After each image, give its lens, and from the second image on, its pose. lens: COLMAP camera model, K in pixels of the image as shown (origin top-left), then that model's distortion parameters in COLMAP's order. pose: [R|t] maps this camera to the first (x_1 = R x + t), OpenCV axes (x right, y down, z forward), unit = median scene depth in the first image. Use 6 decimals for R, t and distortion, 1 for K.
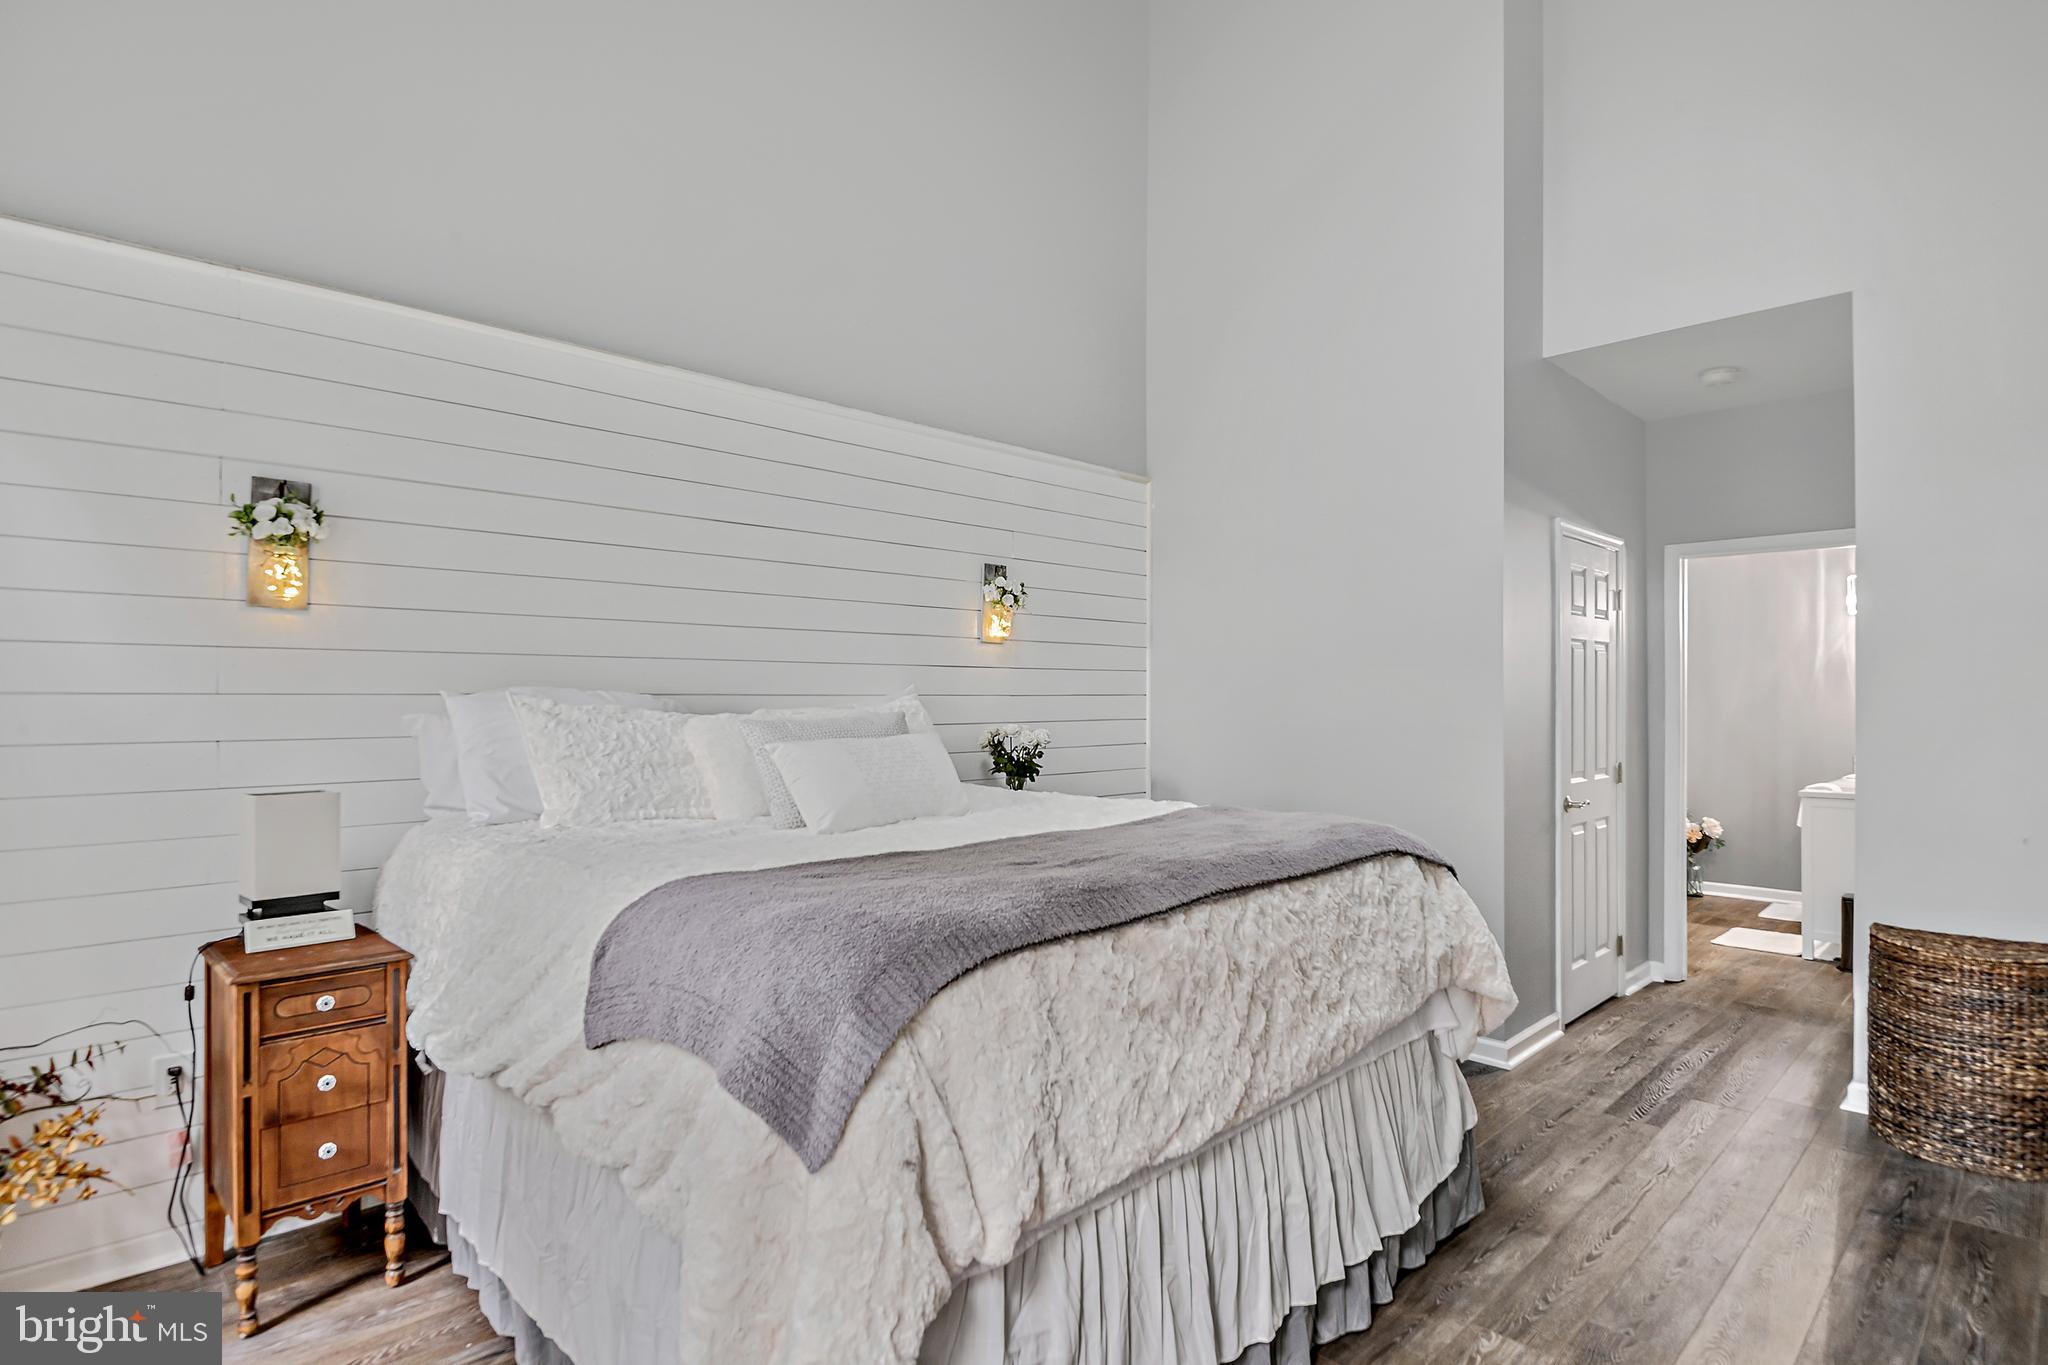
lens RADIAL K [[1069.7, 0, 1018.0], [0, 1069.7, 708.5], [0, 0, 1]] dist [-0.002251, -0.002002]
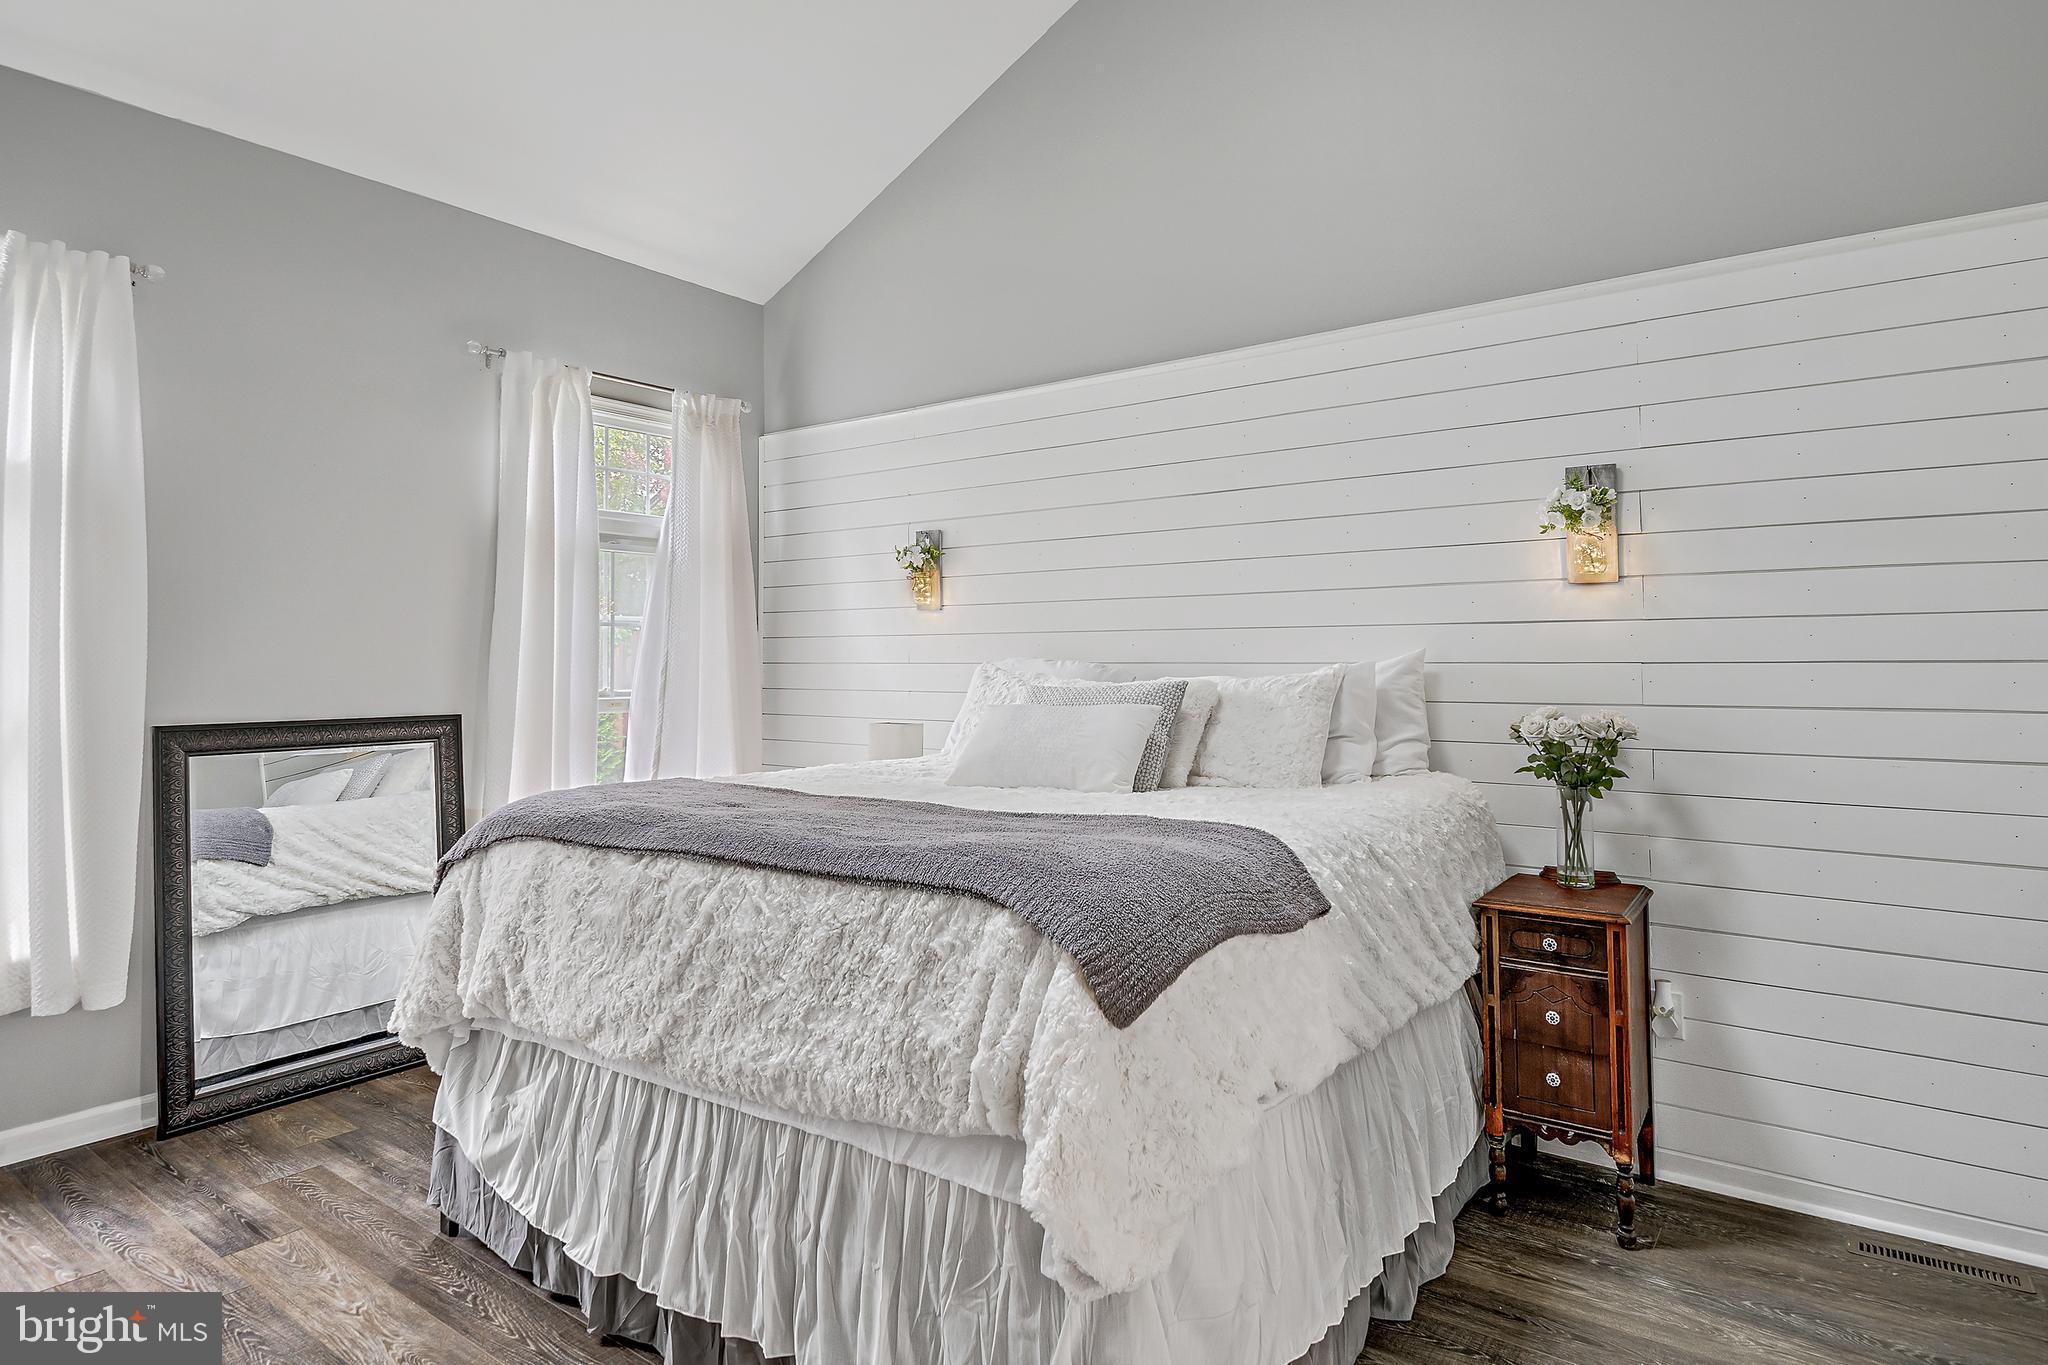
lens RADIAL K [[1095.2, 0, 1021.6], [0, 1095.2, 679.2], [0, 0, 1]] dist [0.020992, -0.026030]
pose [[0.155359, 0.006097, -0.987839, 1.048662], [-0.016300, 0.999861, 0.003608, 0.000509], [0.987724, 0.015541, 0.155437, 0.954967]]
